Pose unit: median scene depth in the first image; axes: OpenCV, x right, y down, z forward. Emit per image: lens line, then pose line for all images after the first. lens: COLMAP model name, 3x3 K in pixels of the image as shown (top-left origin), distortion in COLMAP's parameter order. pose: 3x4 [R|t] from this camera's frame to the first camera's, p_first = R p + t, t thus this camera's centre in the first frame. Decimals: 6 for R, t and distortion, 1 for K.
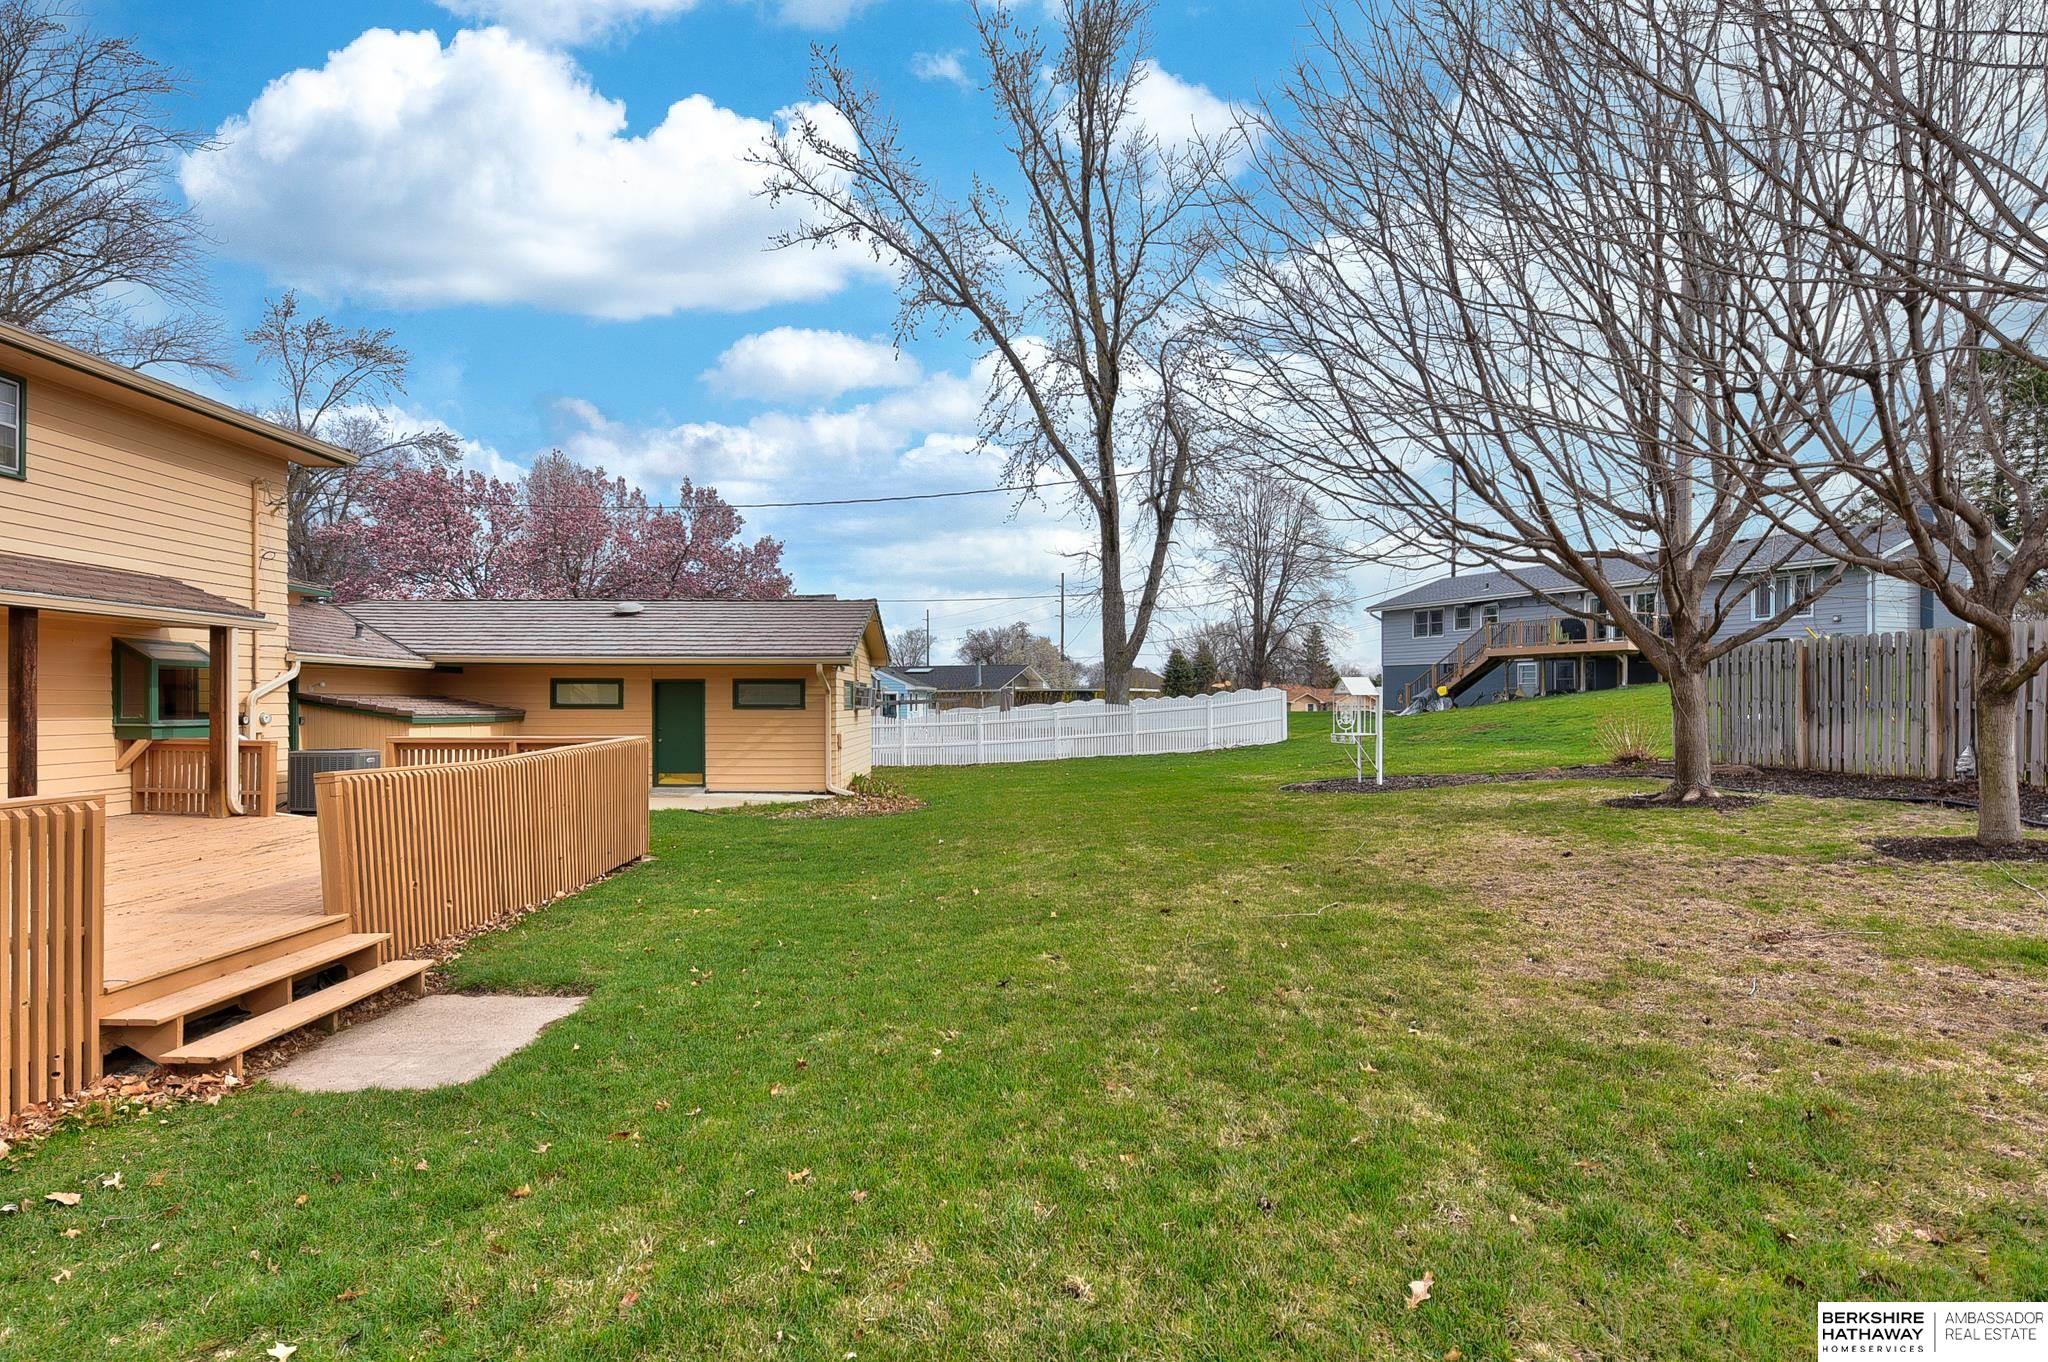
lens RADIAL K [[1060.2, 0, 1024.9], [0, 1060.2, 702.7], [0, 0, 1]] dist [-0.000381, -0.005107]
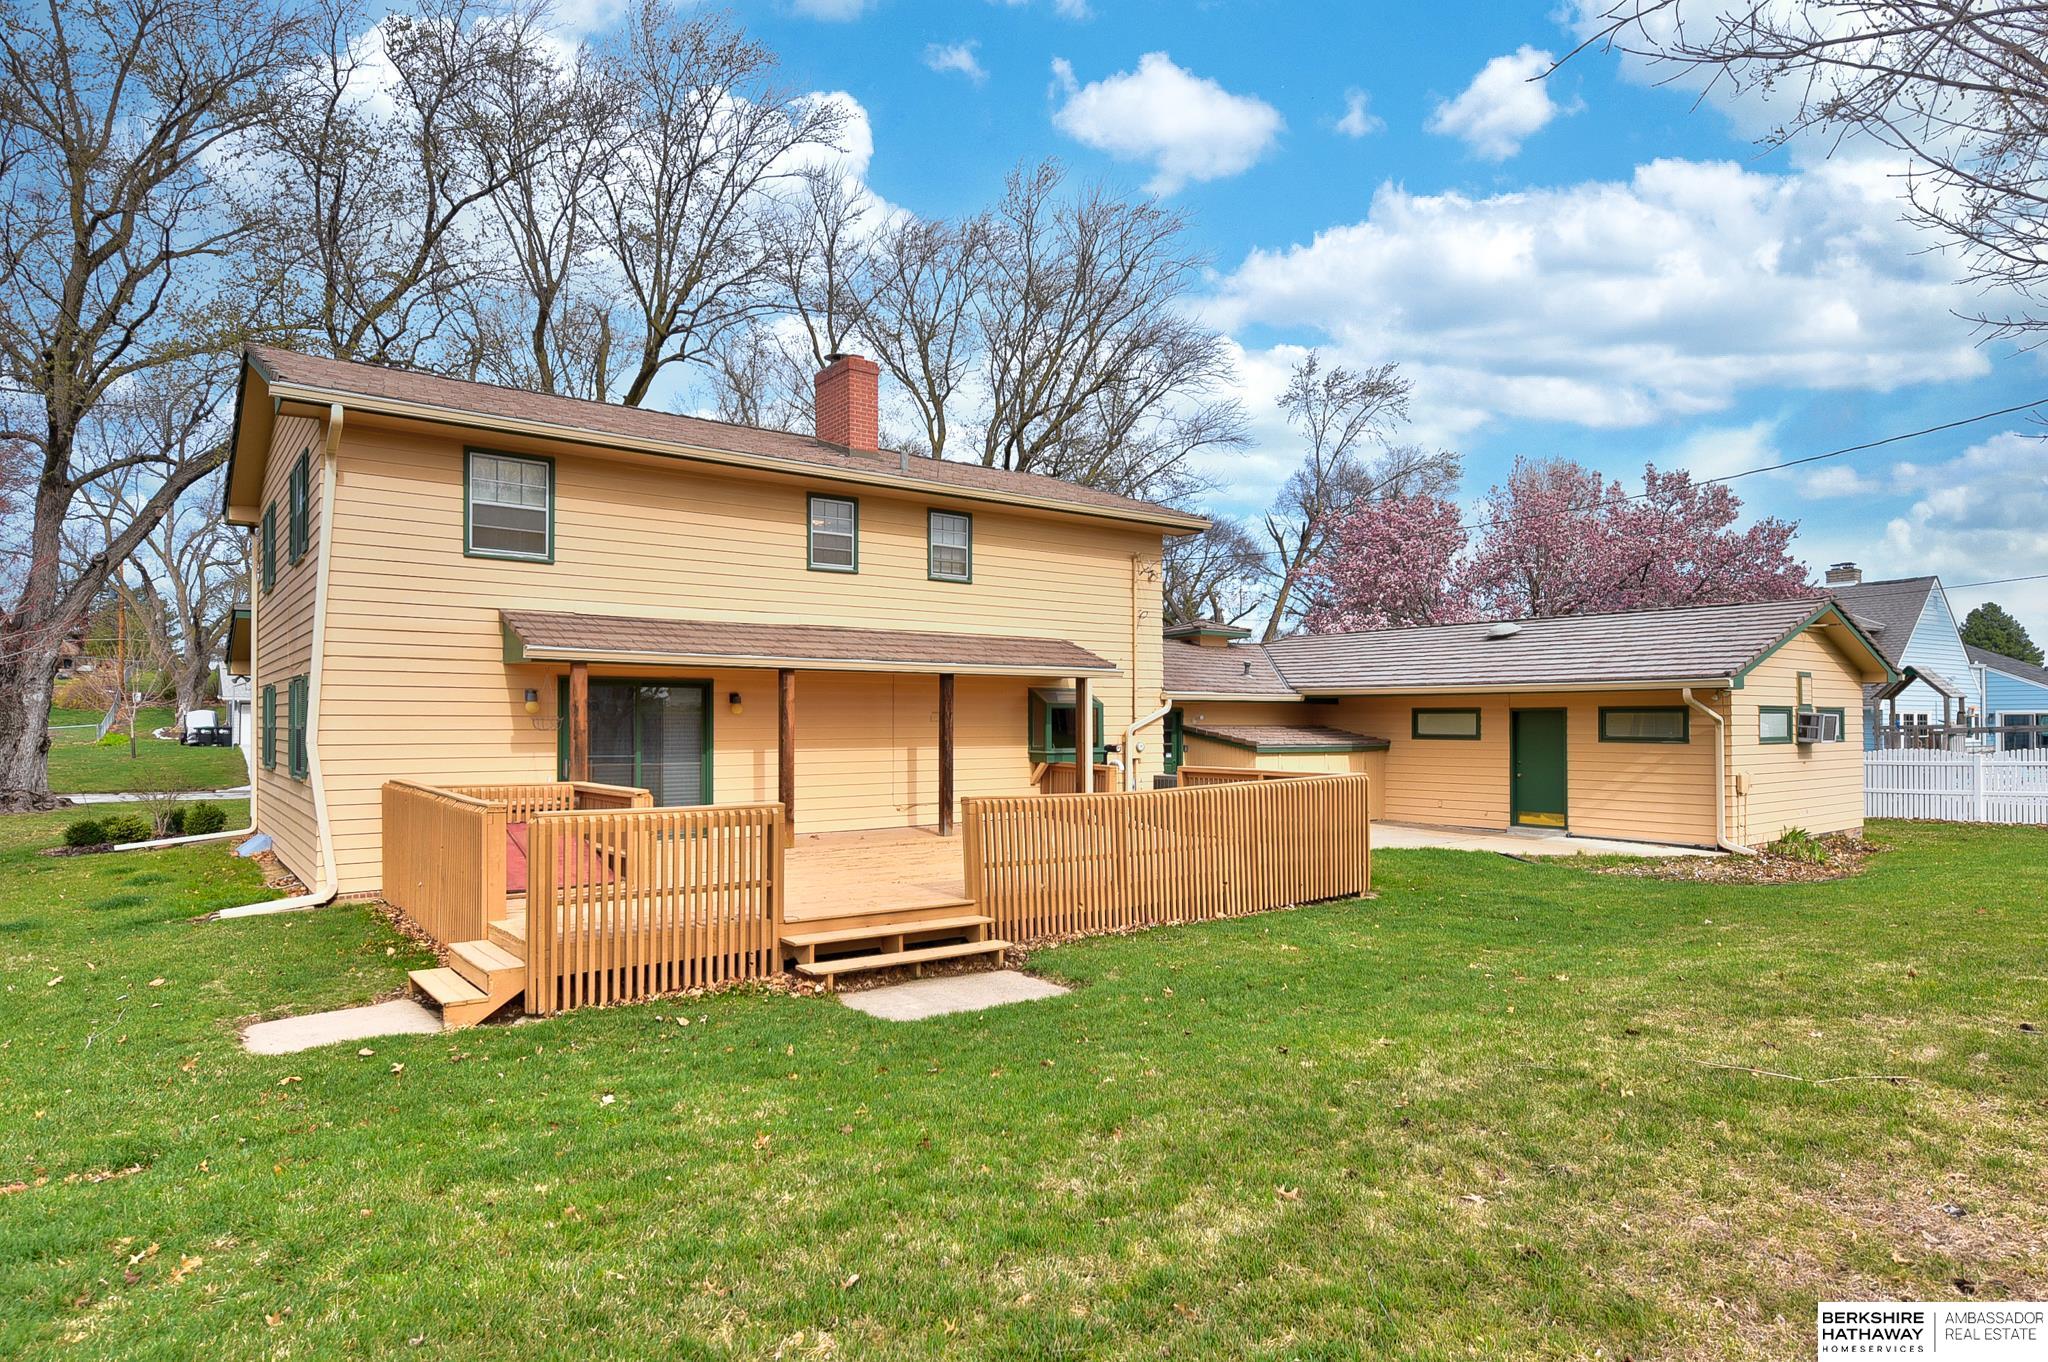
lens RADIAL K [[1166.1, 0, 990.6], [0, 1166.1, 719.0], [0, 0, 1]] dist [0.000130, -0.002725]
pose [[0.582185, -0.000485, -0.813056, 0.207526], [0.000215, 1.000000, -0.000442, -0.012382], [0.813056, 0.000083, 0.582185, 0.045542]]
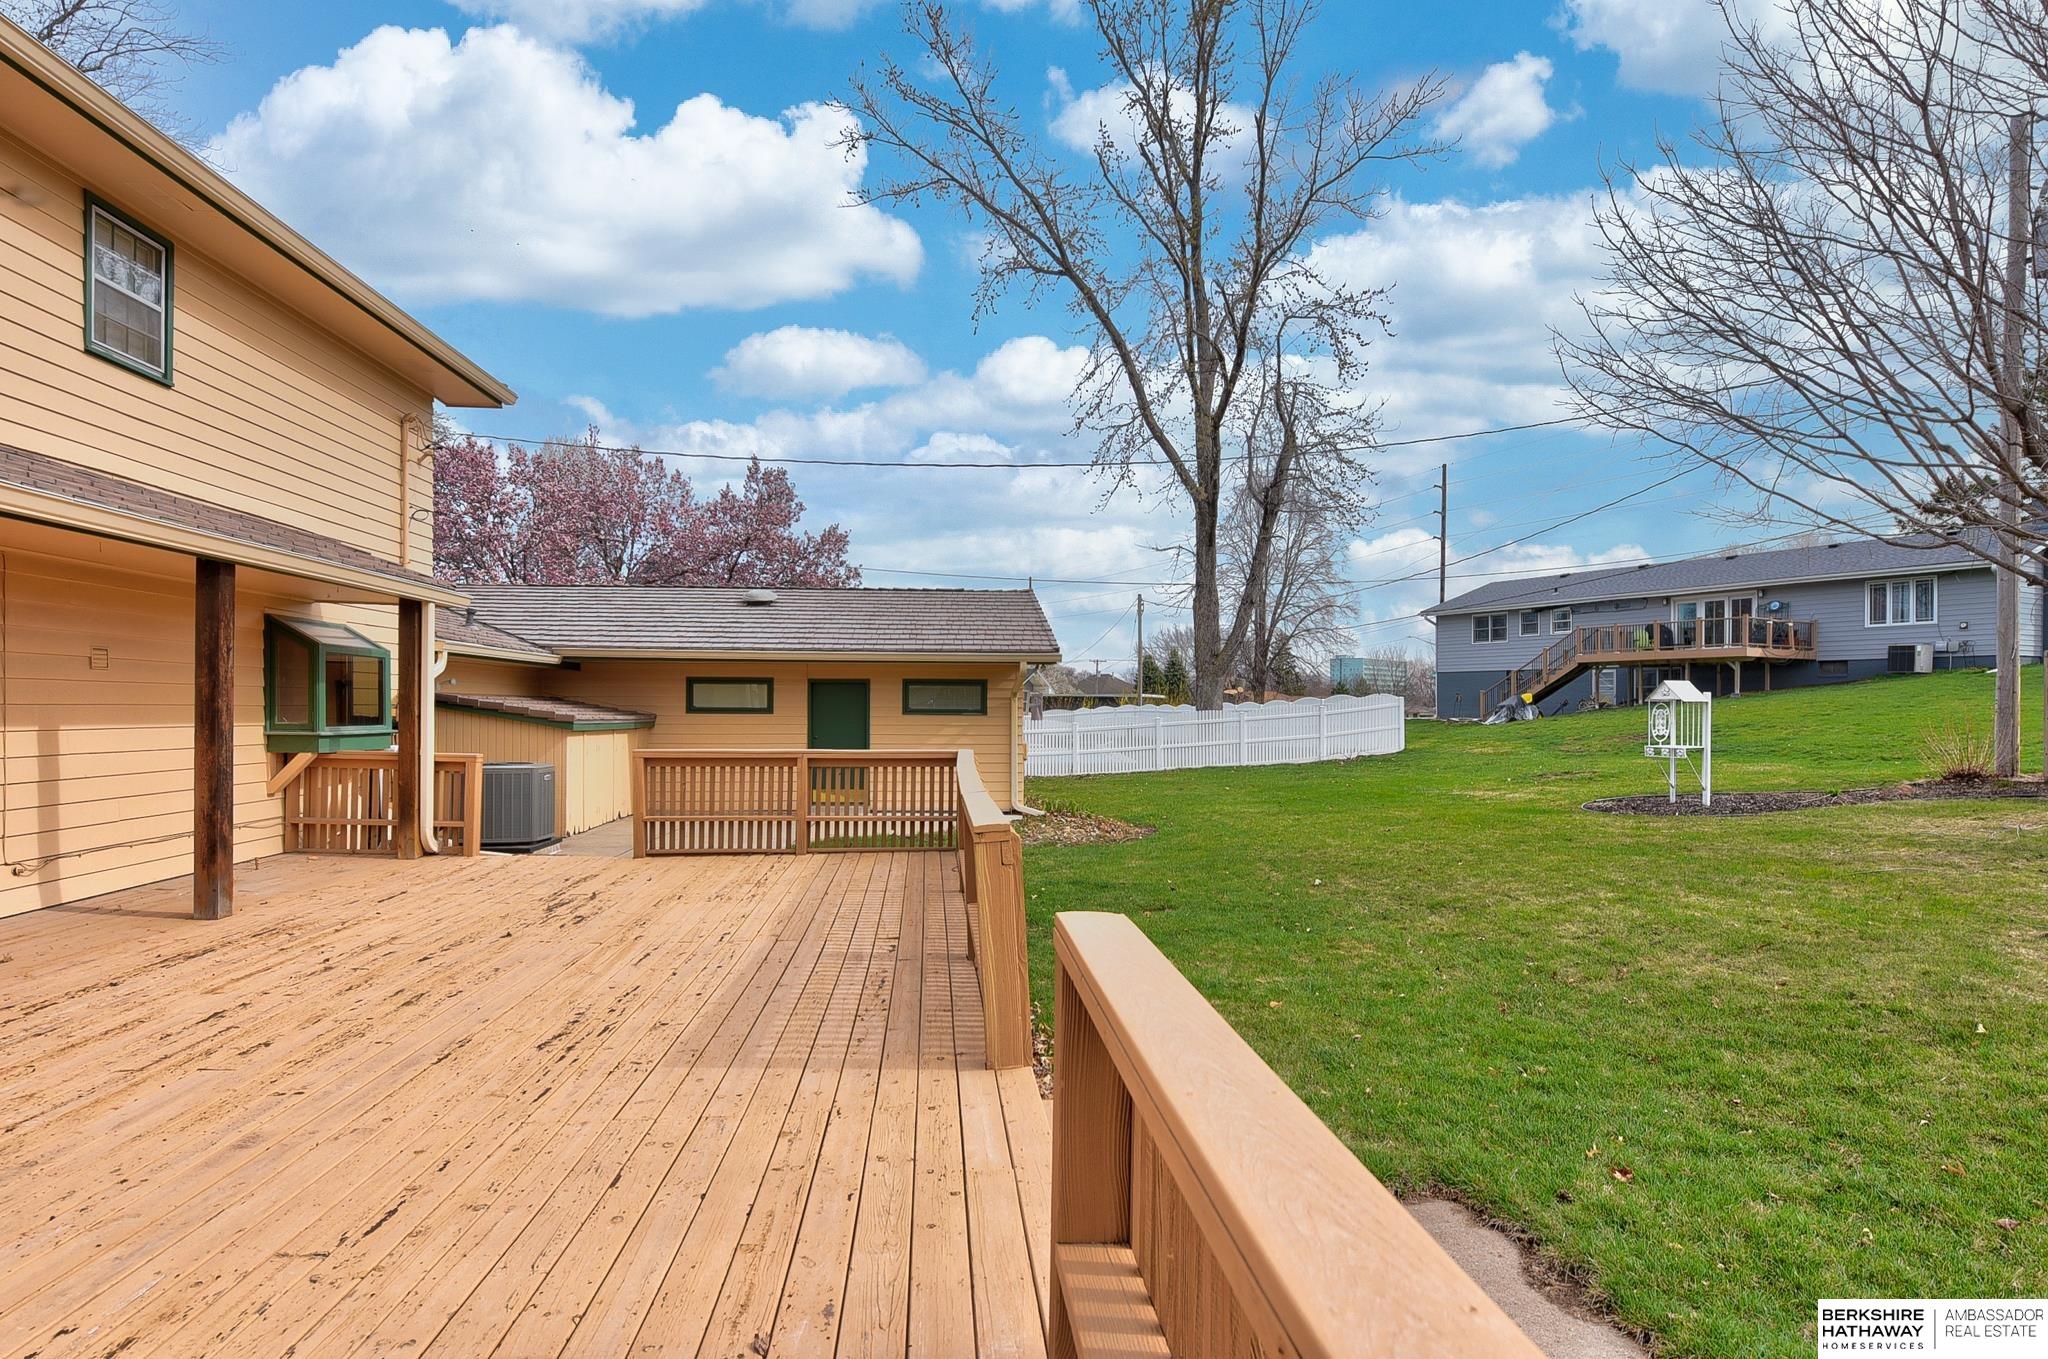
lens RADIAL K [[1060.2, 0, 1021.4], [0, 1060.2, 708.8], [0, 0, 1]] dist [-0.000381, -0.005107]
pose [[0.998117, 0.004244, 0.061196, -0.232167], [-0.004221, 0.999991, -0.000515, 0.001511], [-0.061197, 0.000256, 0.998126, 0.141991]]
